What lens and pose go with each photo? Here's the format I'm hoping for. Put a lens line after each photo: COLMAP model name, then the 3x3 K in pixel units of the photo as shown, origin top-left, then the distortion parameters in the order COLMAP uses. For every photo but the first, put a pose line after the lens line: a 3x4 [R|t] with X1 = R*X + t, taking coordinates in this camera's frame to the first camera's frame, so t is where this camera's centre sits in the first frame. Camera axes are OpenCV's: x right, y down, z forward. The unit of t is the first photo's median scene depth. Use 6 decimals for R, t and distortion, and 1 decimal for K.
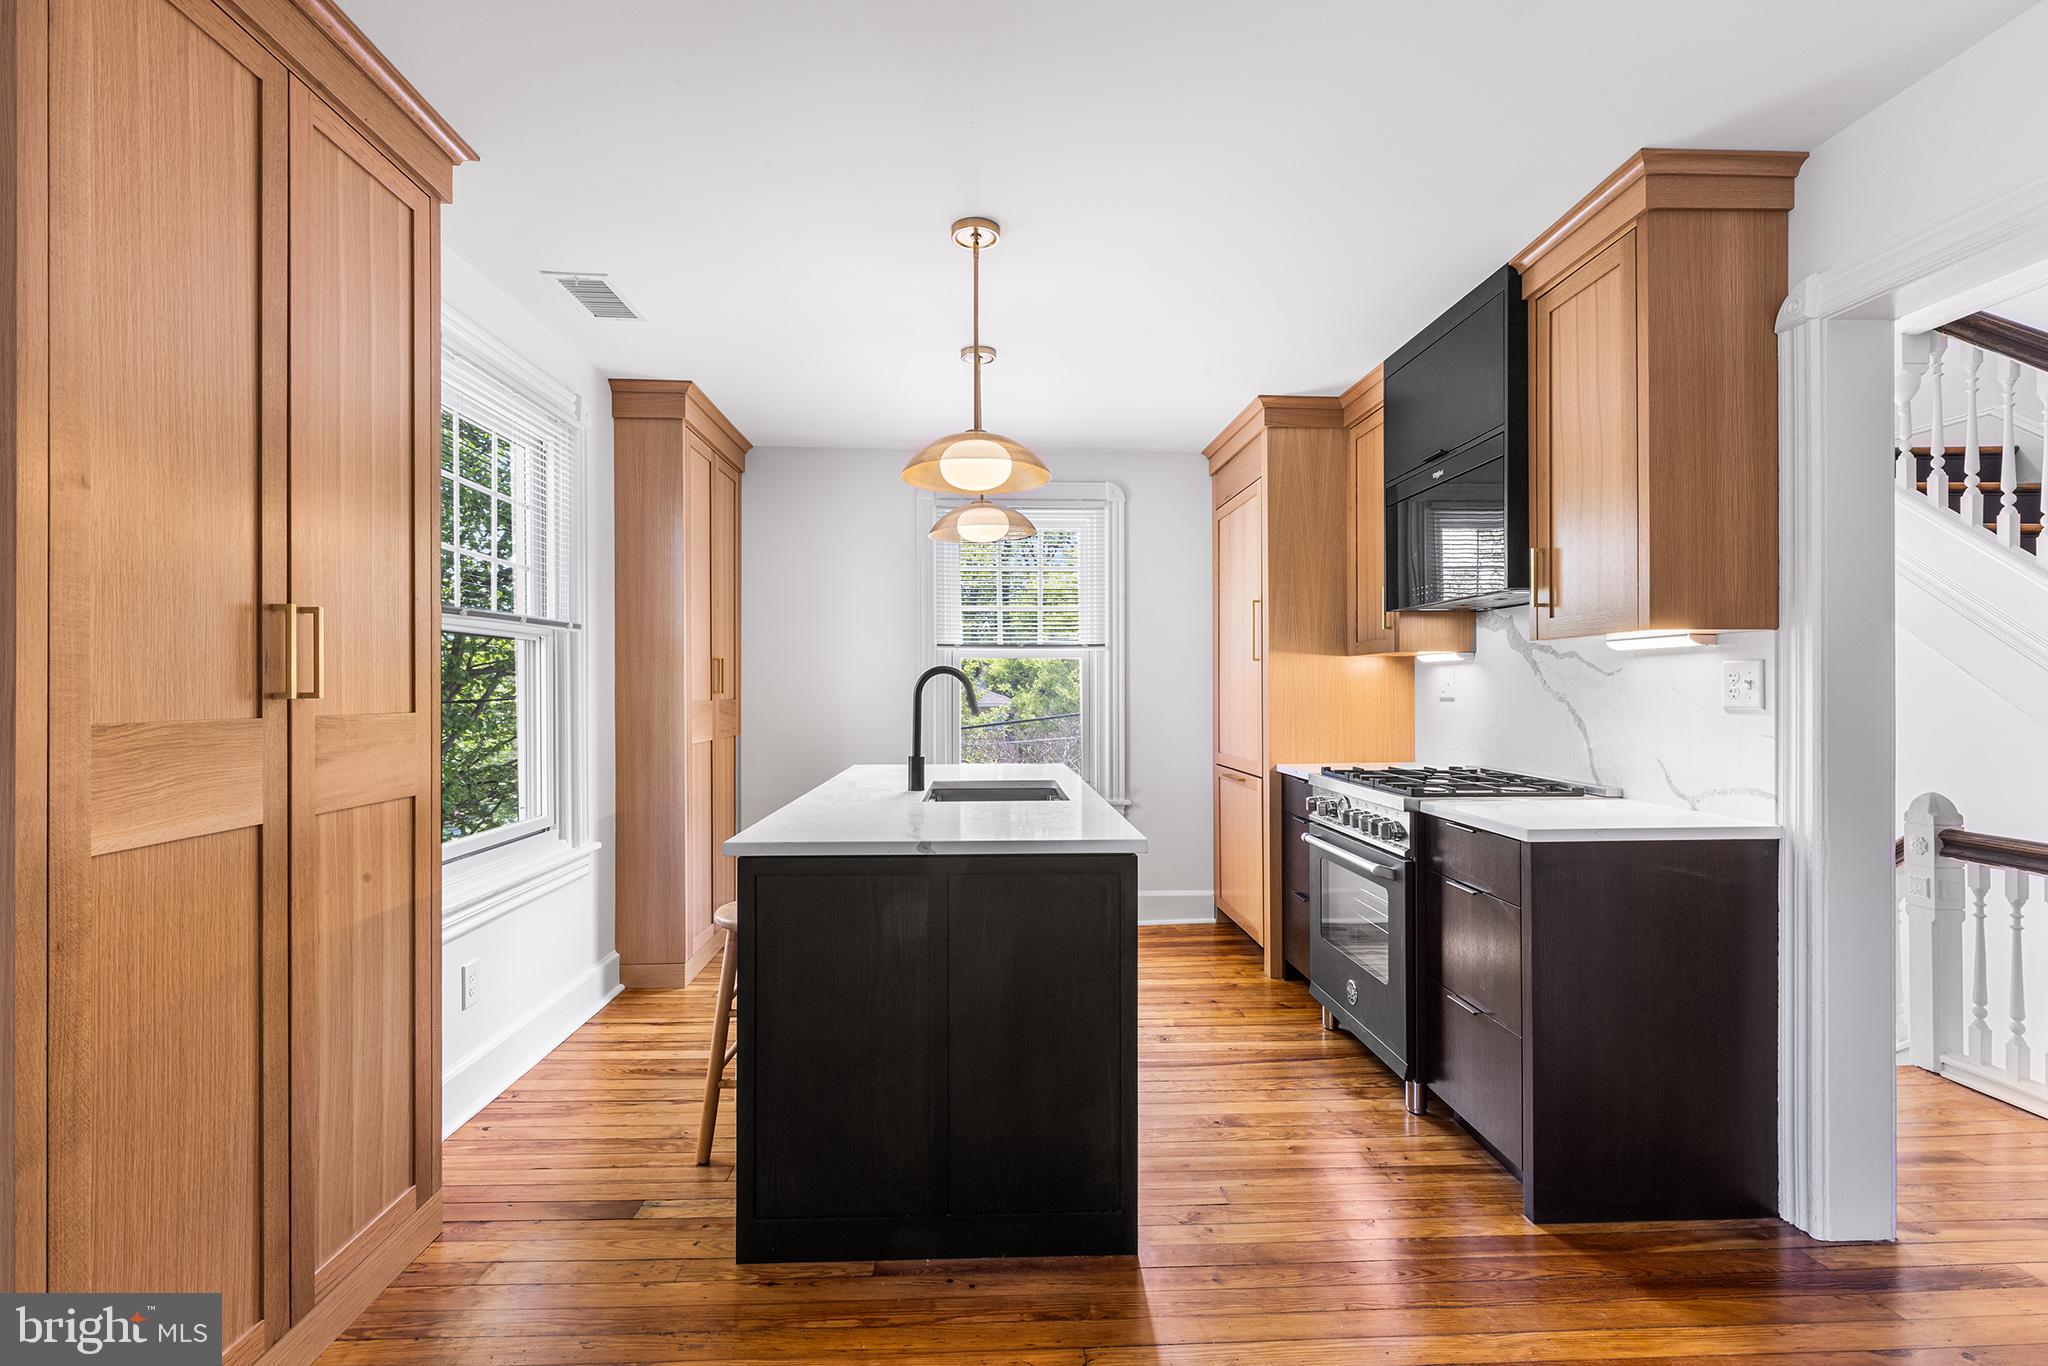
lens RADIAL K [[918.0, 0, 1019.2], [0, 918.0, 684.3], [0, 0, 1]] dist [0.001298, 0.000190]
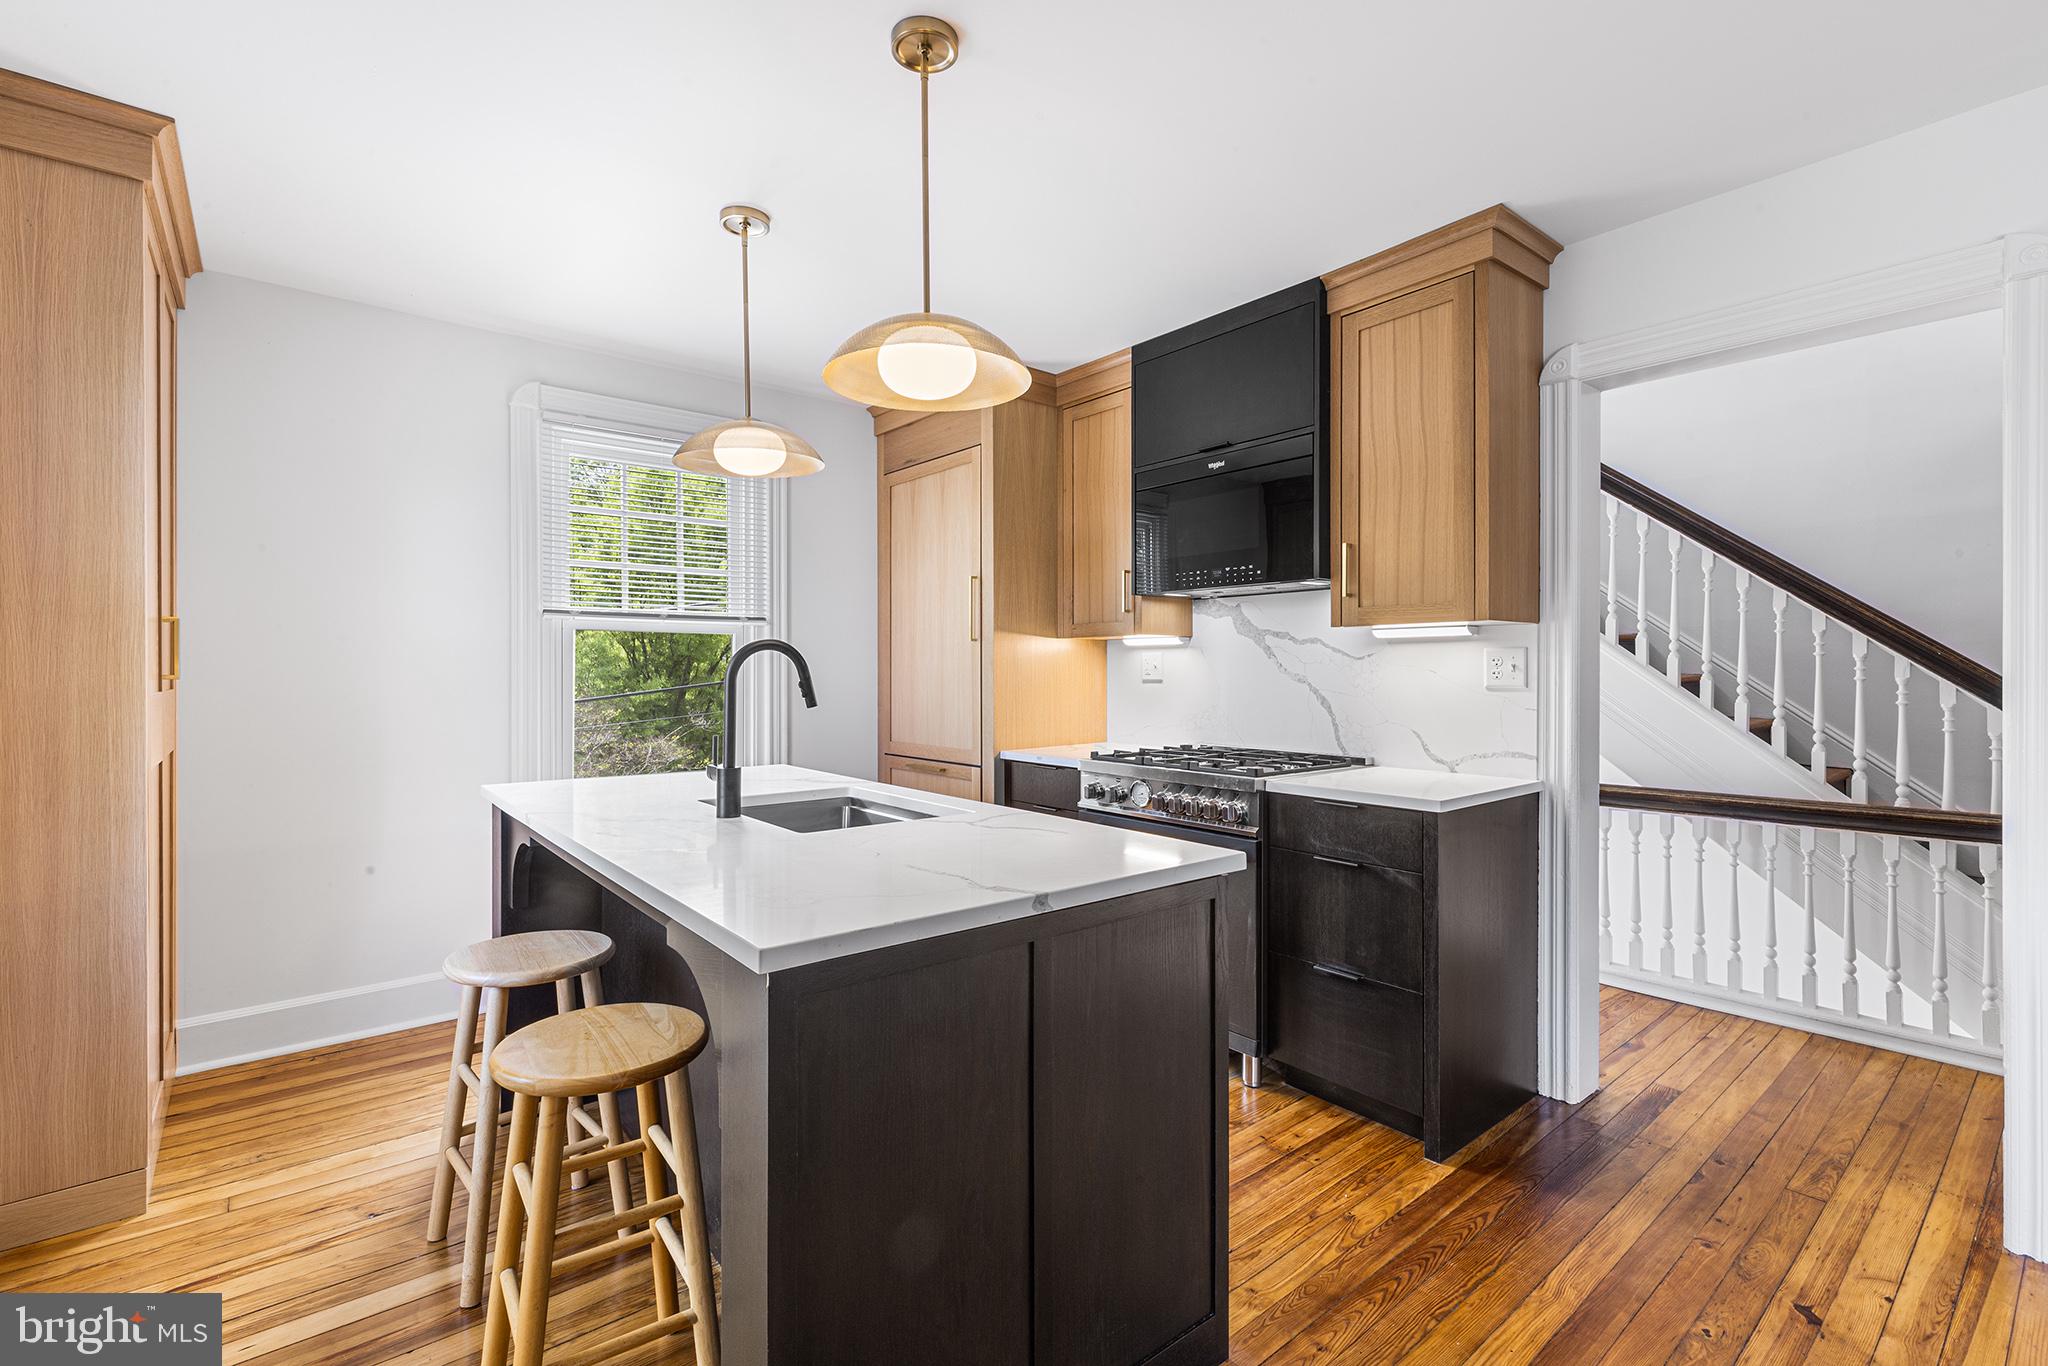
lens RADIAL K [[912.7, 0, 1023.9], [0, 912.7, 669.8], [0, 0, 1]] dist [0.003297, 0.000970]
pose [[0.801047, 0.000862, 0.598600, -0.350358], [-0.002848, 0.999993, 0.002372, 0.001509], [-0.598594, -0.003605, 0.801044, 0.311983]]
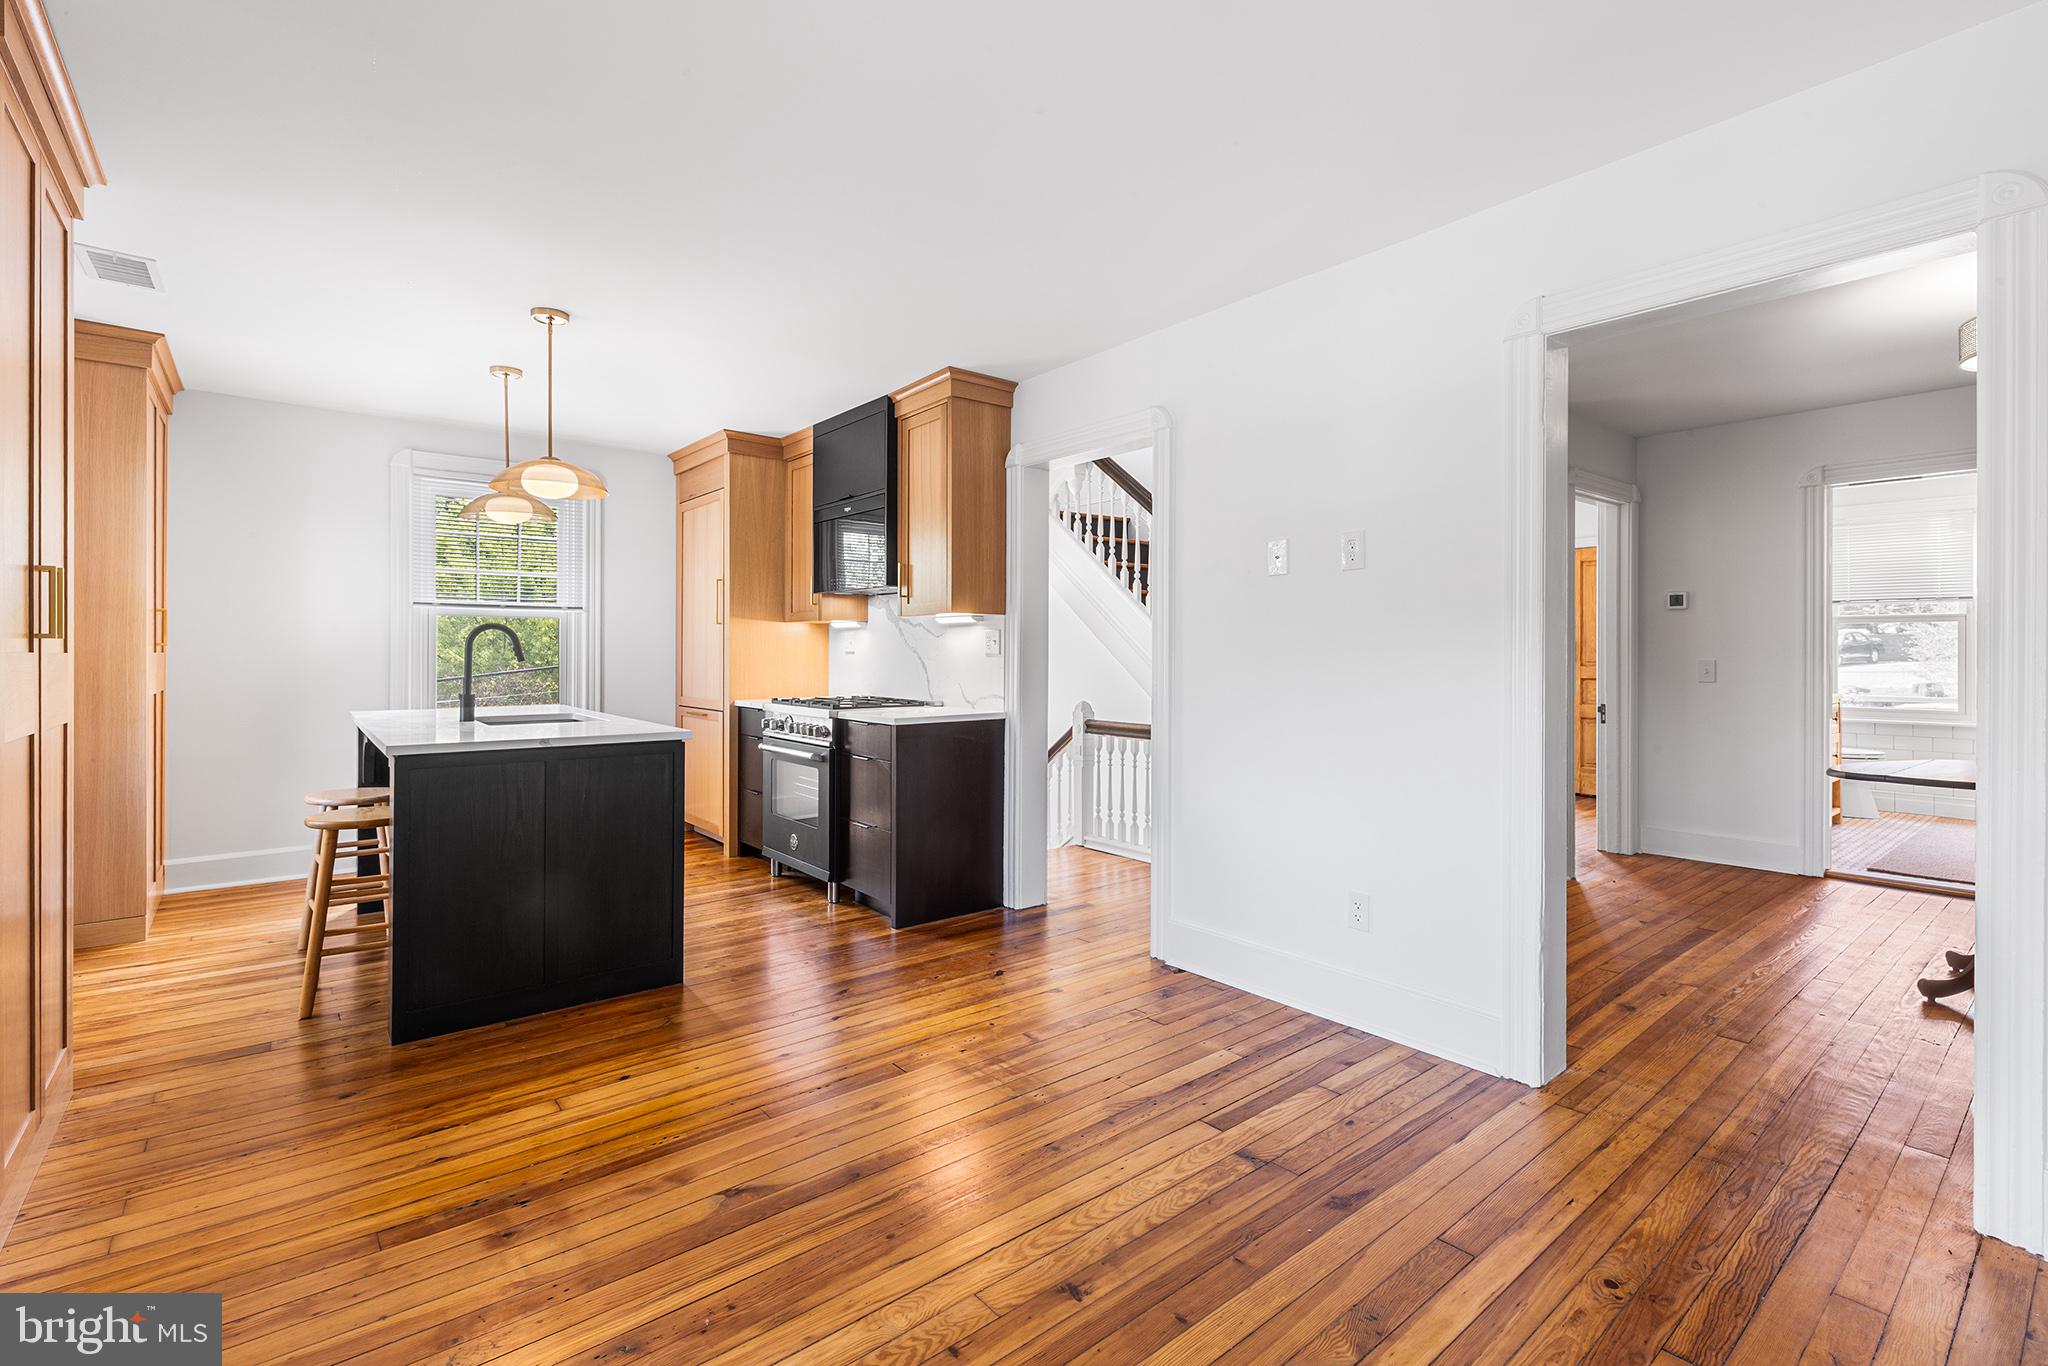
lens RADIAL K [[922.9, 0, 1023.1], [0, 922.9, 649.2], [0, 0, 1]] dist [0.003657, 0.000627]
pose [[0.804794, 0.005441, 0.593529, -0.253274], [-0.006318, 0.999980, -0.000599, 0.012275], [-0.593521, -0.003268, 0.804812, -0.480090]]
